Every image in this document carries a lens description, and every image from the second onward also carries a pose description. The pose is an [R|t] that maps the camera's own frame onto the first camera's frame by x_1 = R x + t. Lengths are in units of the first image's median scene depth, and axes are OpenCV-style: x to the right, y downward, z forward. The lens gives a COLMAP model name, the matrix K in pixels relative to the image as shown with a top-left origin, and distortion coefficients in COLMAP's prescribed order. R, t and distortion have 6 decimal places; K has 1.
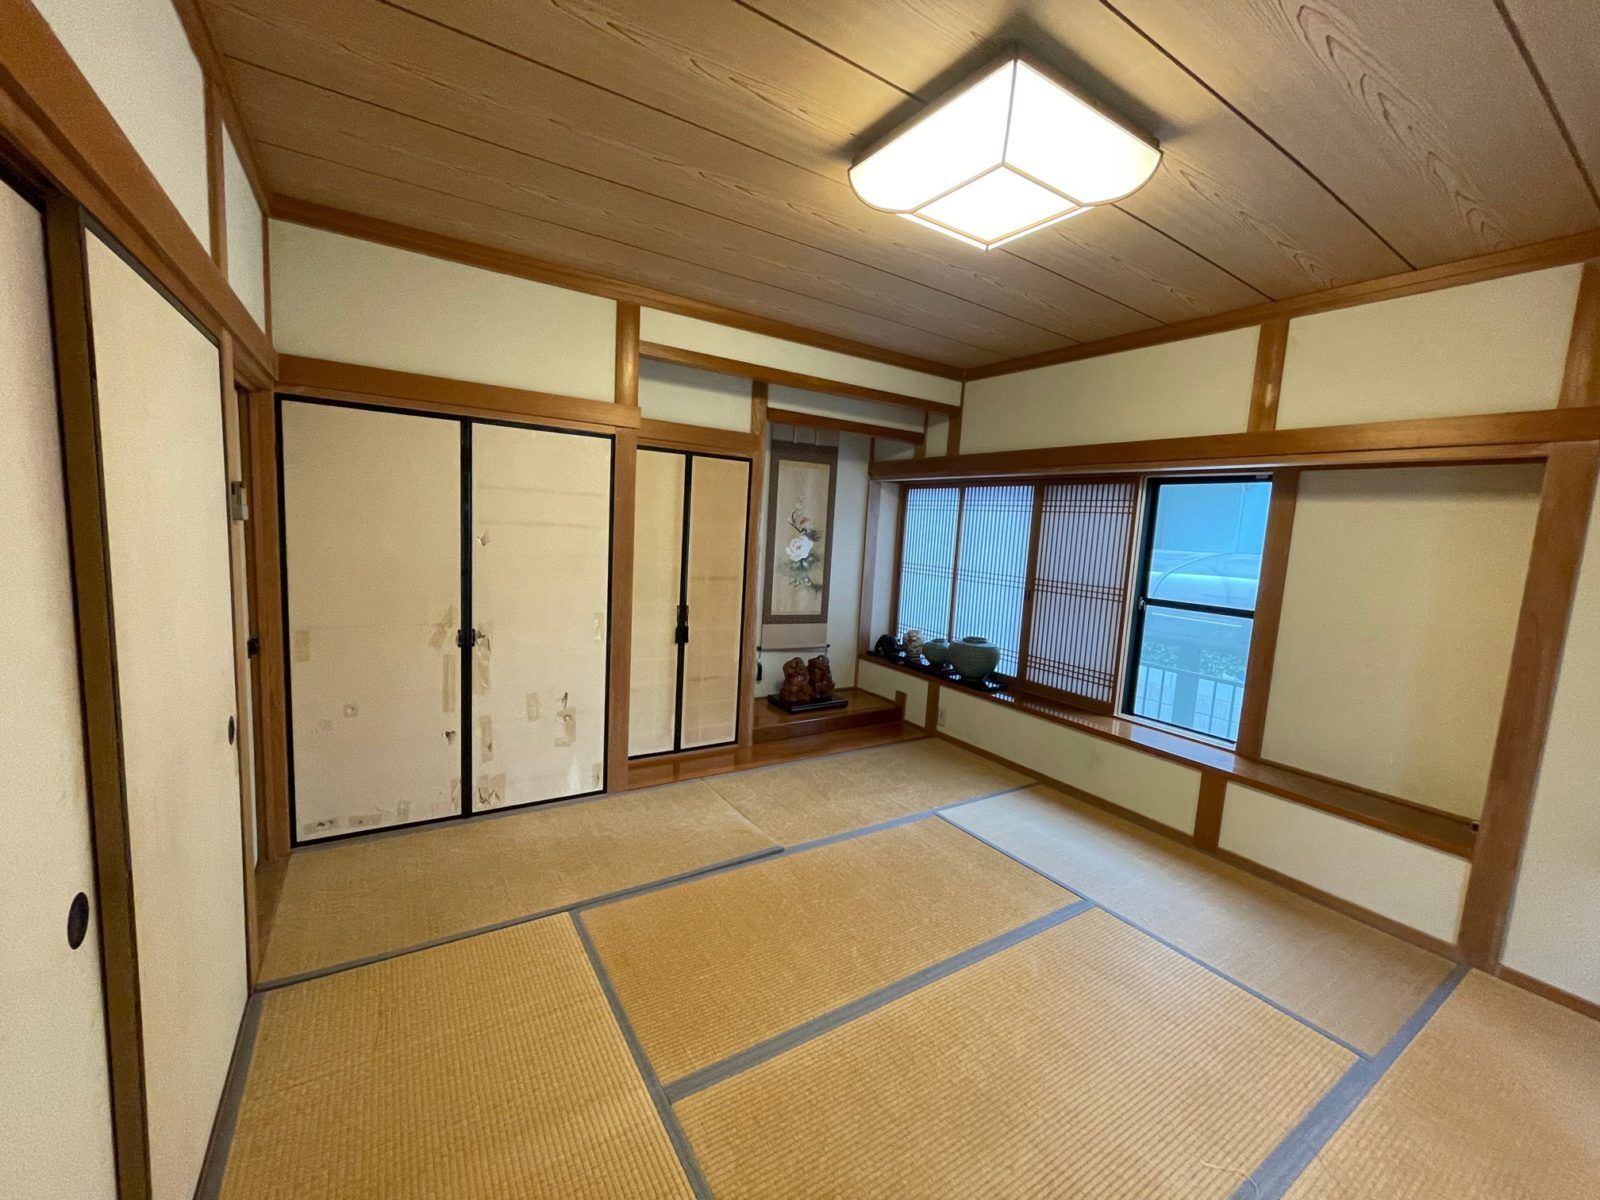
lens RADIAL K [[642.2, 0, 801.2], [0, 642.2, 599.4], [0, 0, 1]] dist [-0.002557, -0.000404]
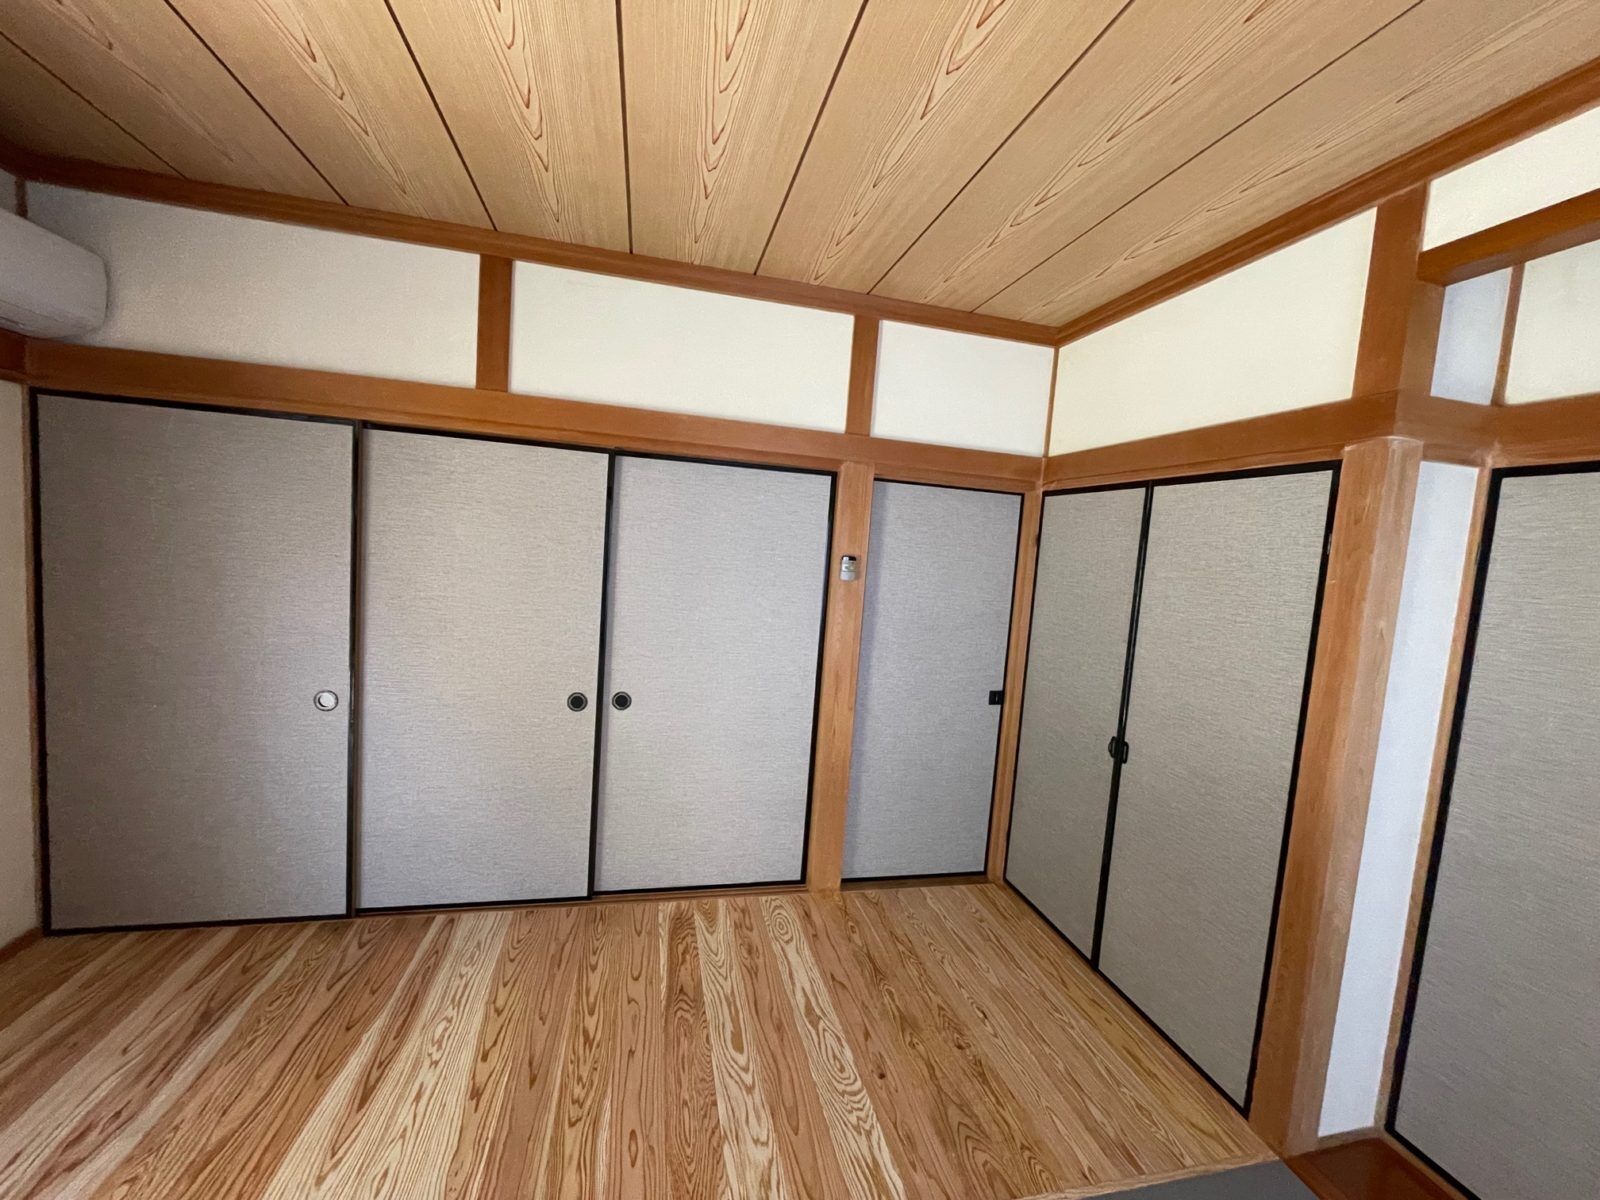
lens RADIAL K [[642.2, 0, 802.2], [0, 642.2, 598.4], [0, 0, 1]] dist [-0.002557, -0.000404]
pose [[-0.323667, -0.003267, -0.946165, 0.344744], [-0.203560, 0.976818, 0.066262, -0.090385], [0.924015, 0.214048, -0.316829, 0.774204]]
